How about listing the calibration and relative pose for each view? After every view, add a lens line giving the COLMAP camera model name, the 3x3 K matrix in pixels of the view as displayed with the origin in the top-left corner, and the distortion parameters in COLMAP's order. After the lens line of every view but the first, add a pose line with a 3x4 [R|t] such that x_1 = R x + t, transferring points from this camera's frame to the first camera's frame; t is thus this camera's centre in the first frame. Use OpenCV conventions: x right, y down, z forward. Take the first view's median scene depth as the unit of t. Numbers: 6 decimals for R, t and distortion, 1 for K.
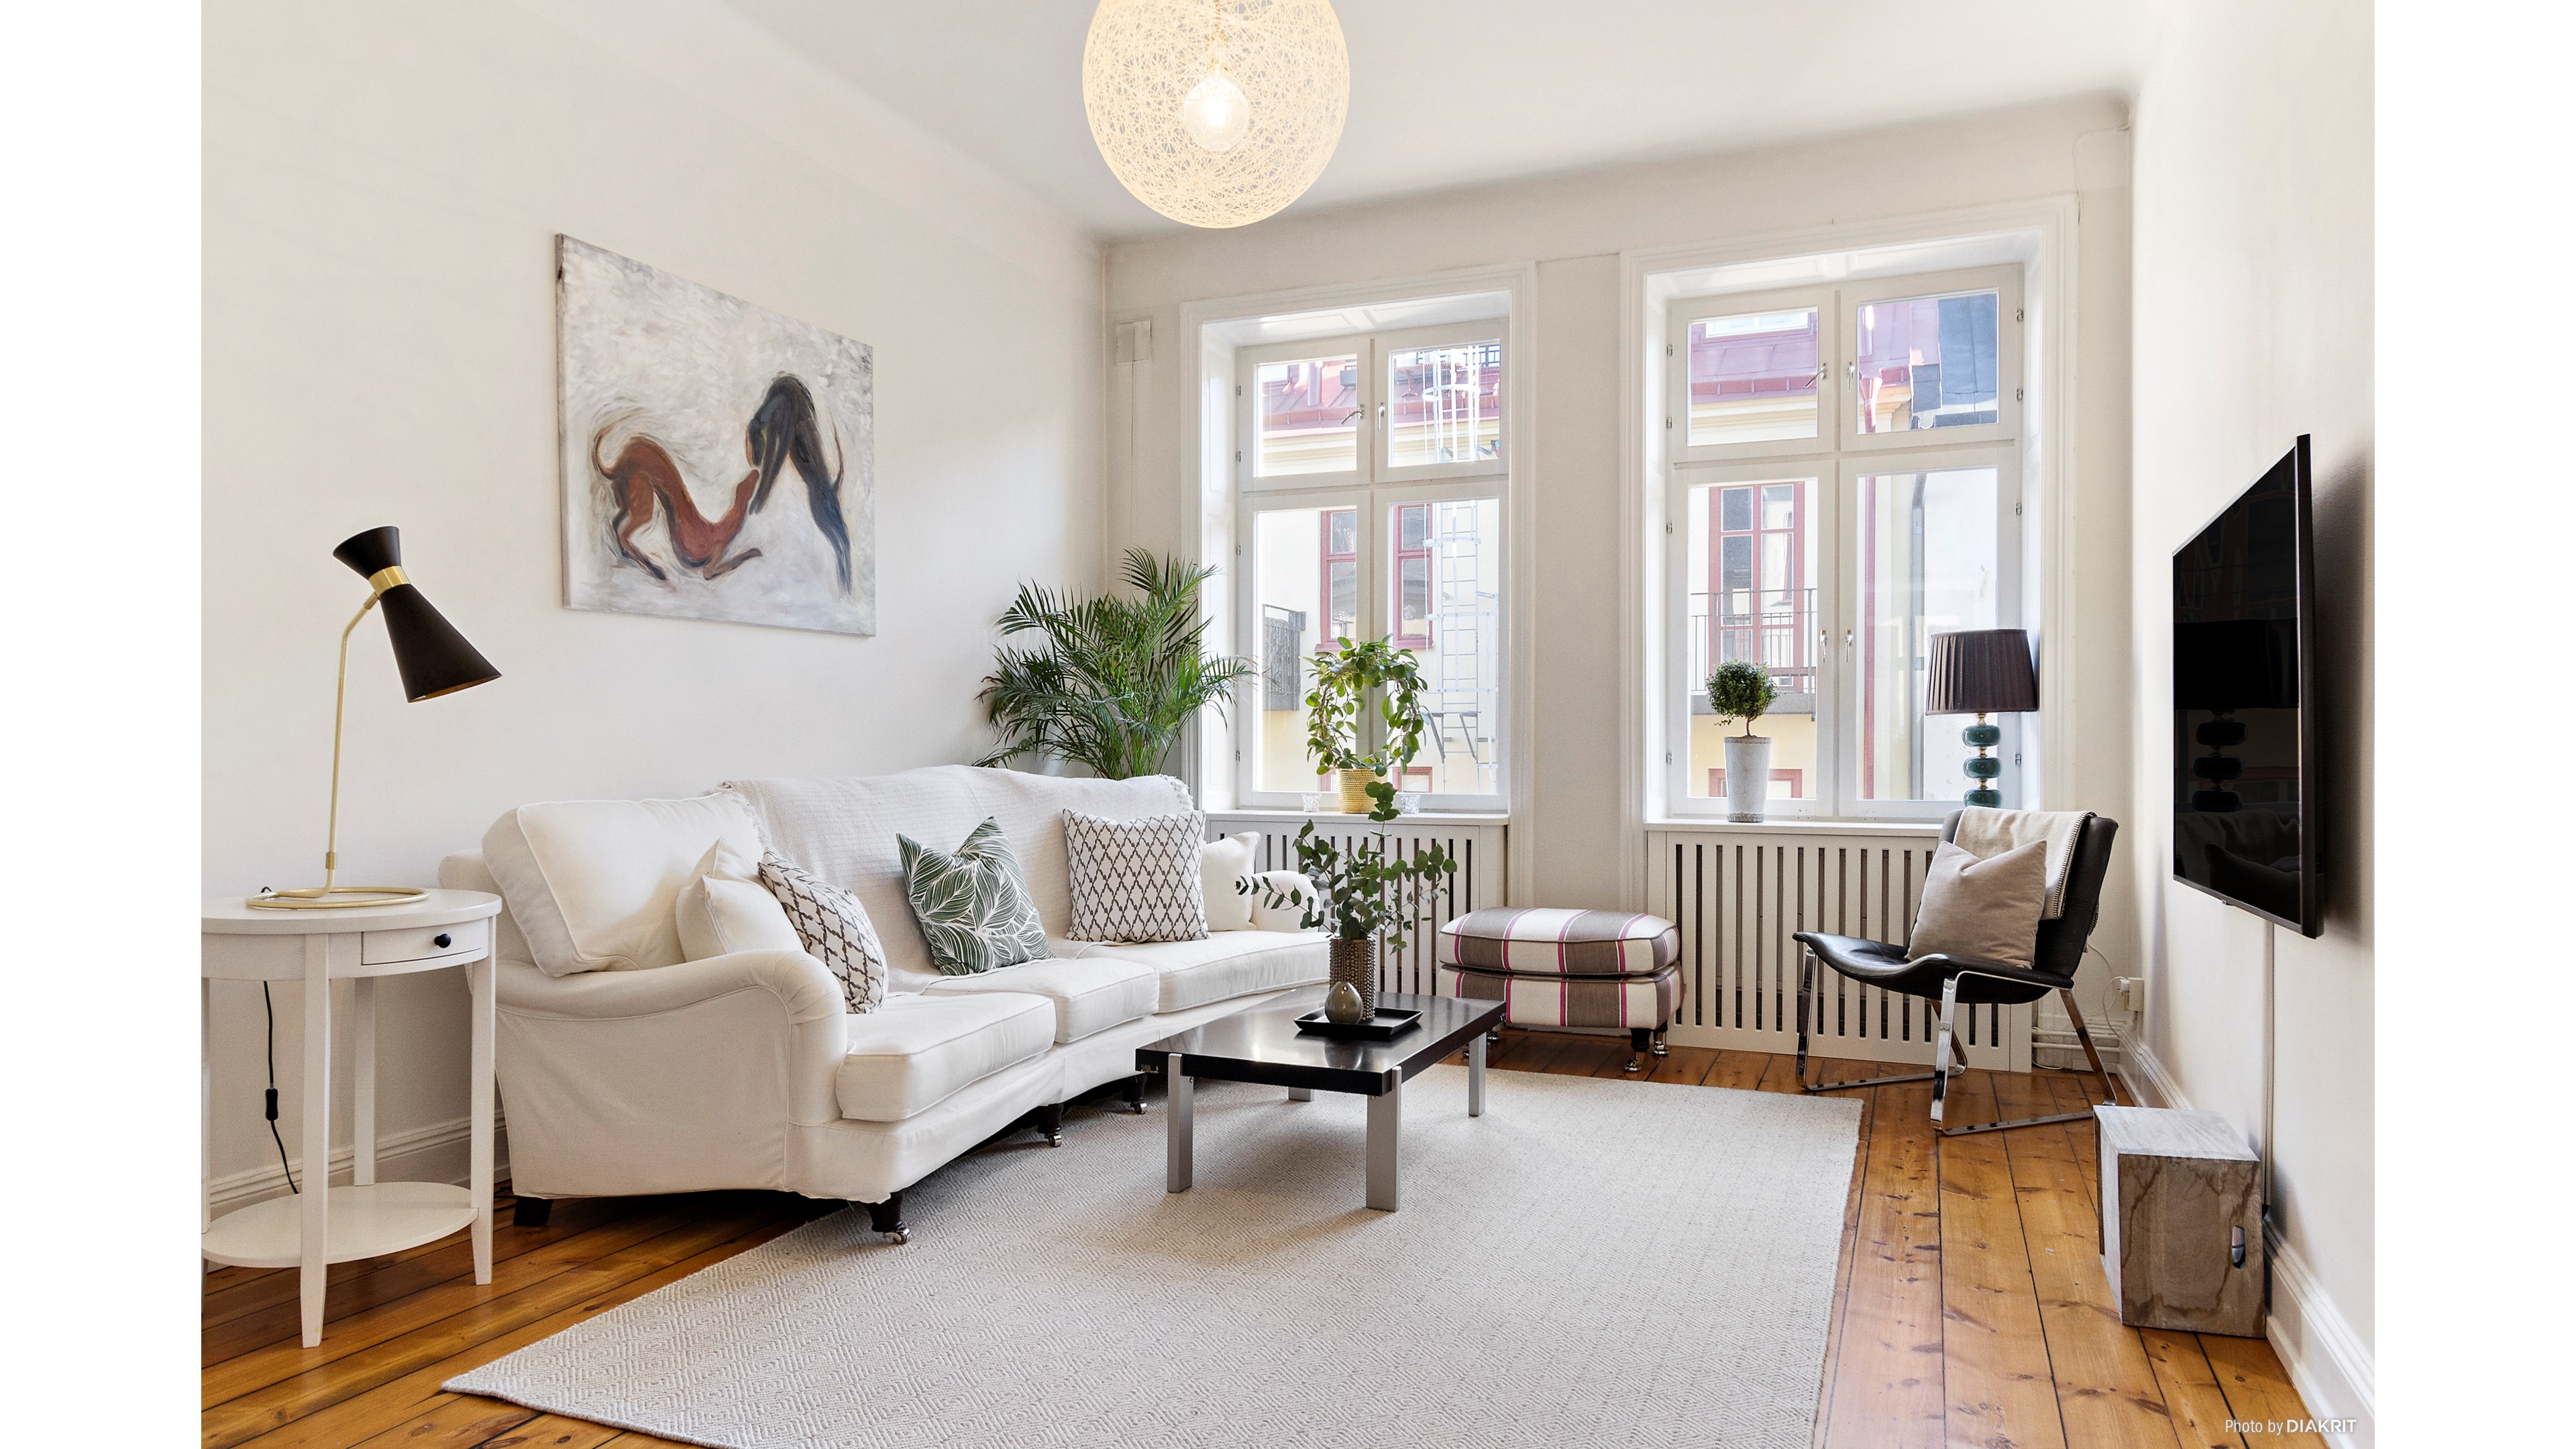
lens RADIAL K [[1552.1, 0, 1297.9], [0, 1552.1, 749.5], [0, 0, 1]] dist [0.001132, 0.001049]
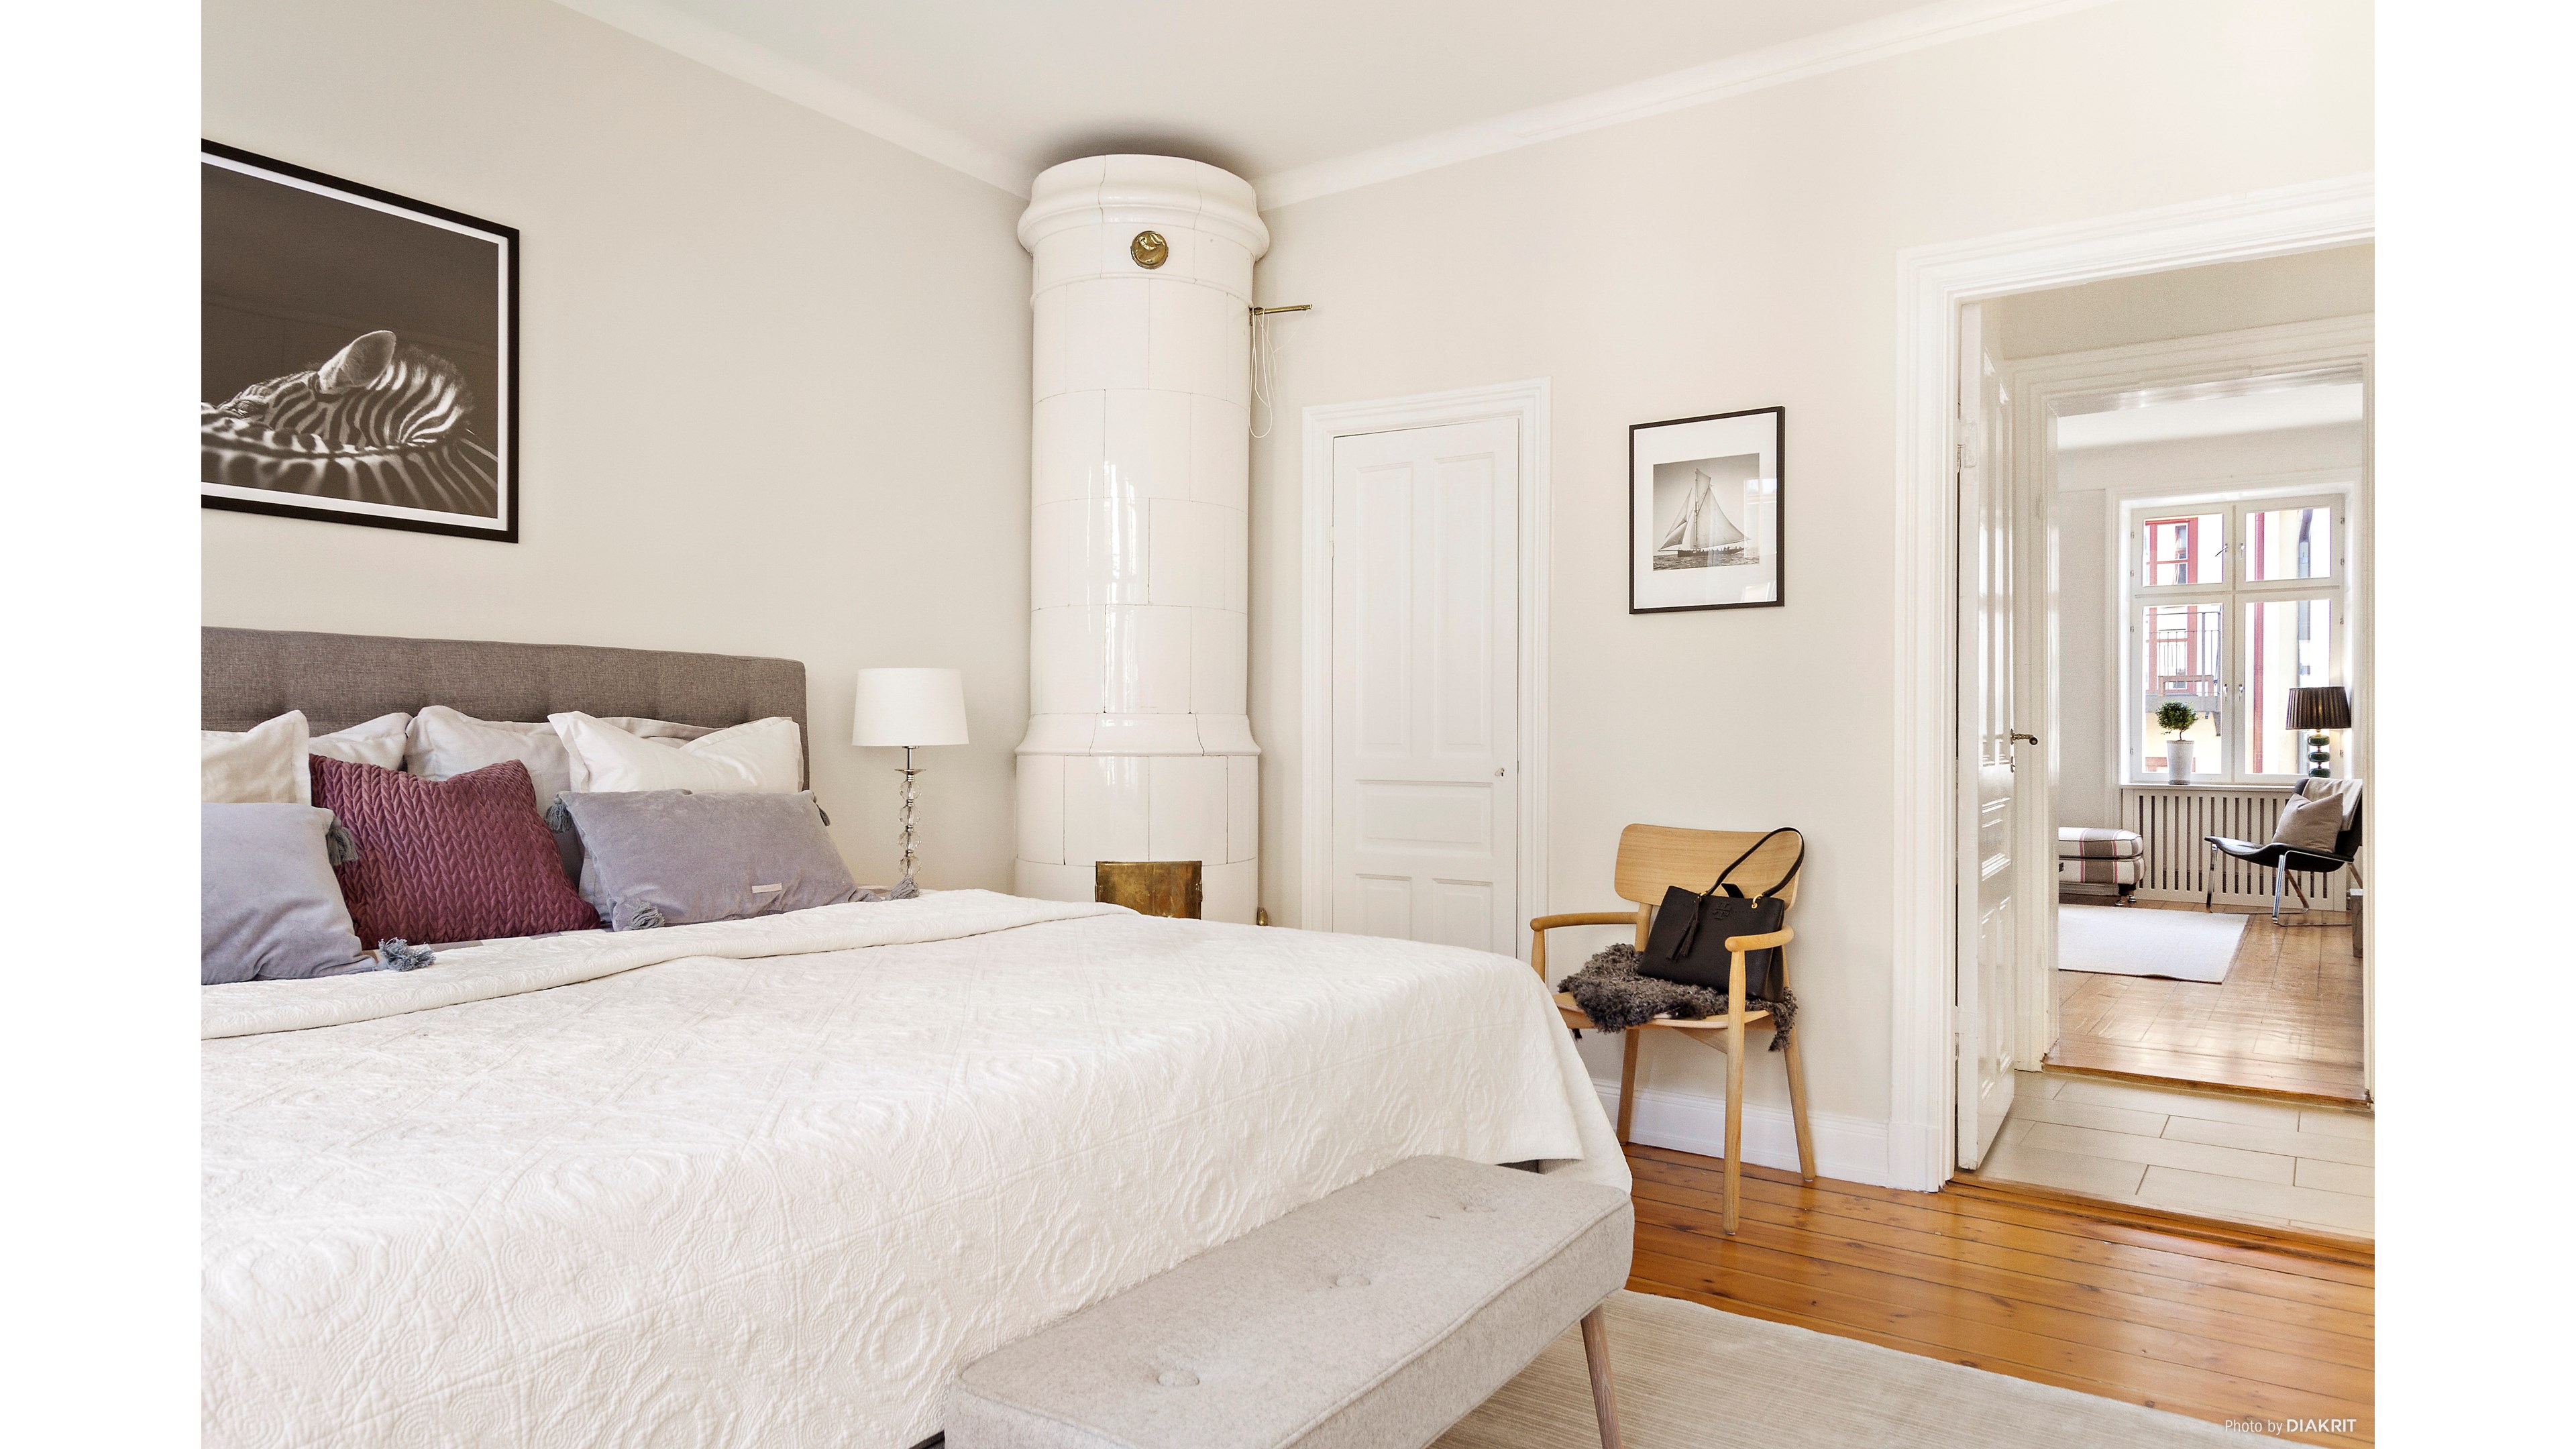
lens RADIAL K [[1510.9, 0, 1252.5], [0, 1510.9, 719.4], [0, 0, 1]] dist [0.017707, 0.000461]
pose [[0.968877, -0.005258, -0.247486, -0.317165], [0.007367, 0.999944, 0.007595, -0.049994], [0.247432, -0.009182, 0.968862, -0.983319]]
